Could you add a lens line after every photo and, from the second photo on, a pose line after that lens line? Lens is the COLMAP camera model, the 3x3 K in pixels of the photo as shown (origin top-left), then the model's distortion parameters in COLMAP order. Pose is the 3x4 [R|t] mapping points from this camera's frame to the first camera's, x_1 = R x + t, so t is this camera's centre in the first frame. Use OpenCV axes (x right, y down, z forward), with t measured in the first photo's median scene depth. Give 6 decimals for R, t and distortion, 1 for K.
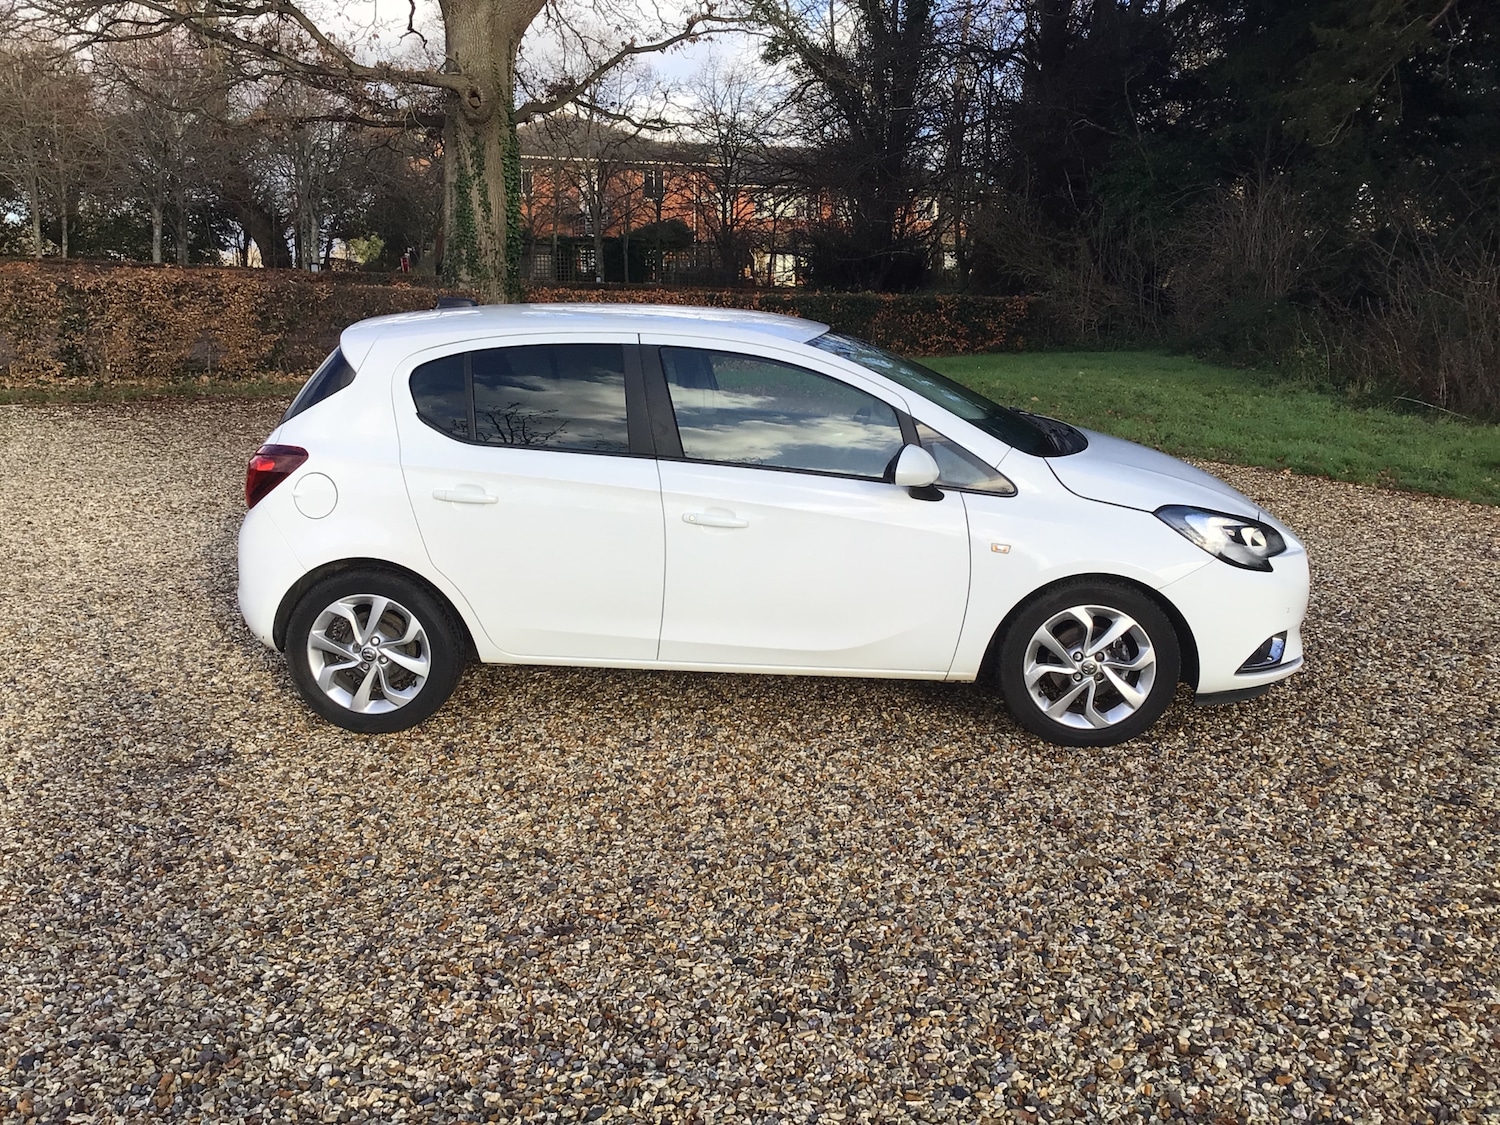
lens RADIAL K [[1316.8, 0, 754.1], [0, 1316.8, 569.4], [0, 0, 1]] dist [0.072583, -0.116947]
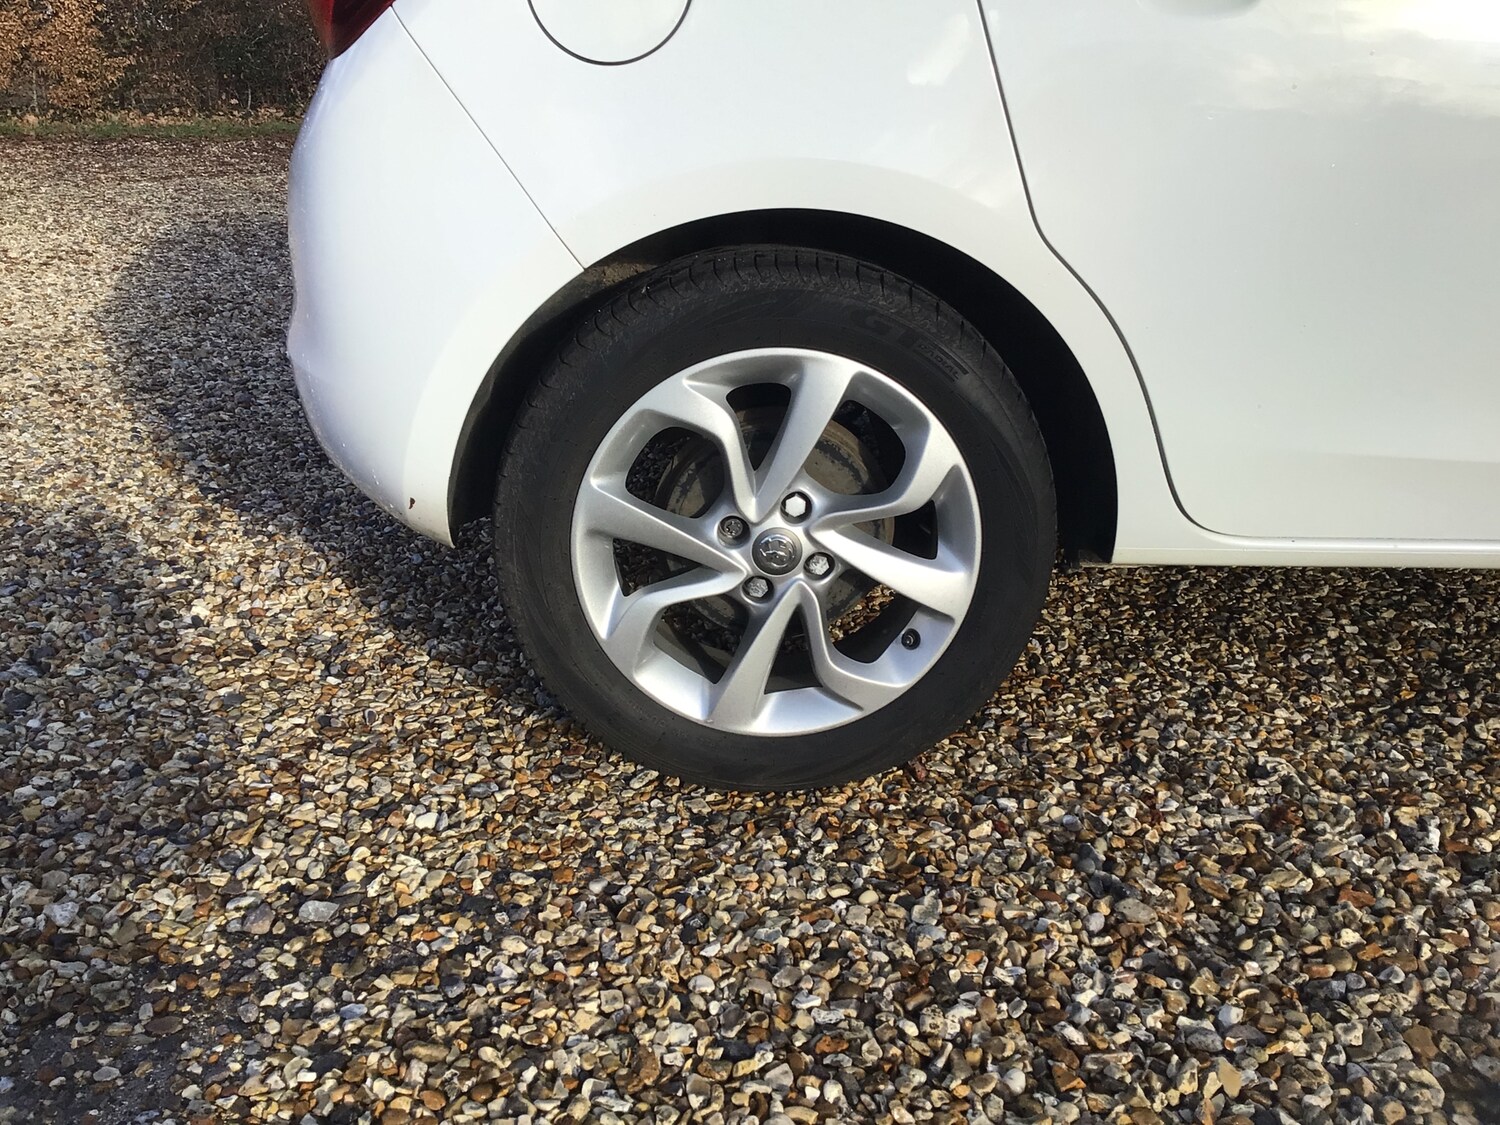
lens RADIAL K [[1316.8, 0, 754.1], [0, 1316.8, 569.4], [0, 0, 1]] dist [0.072583, -0.116947]
pose [[0.994867, -0.031967, 0.096011, -0.323565], [0.018588, 0.990376, 0.137146, 0.026709], [-0.099471, -0.134657, 0.985887, 0.697929]]
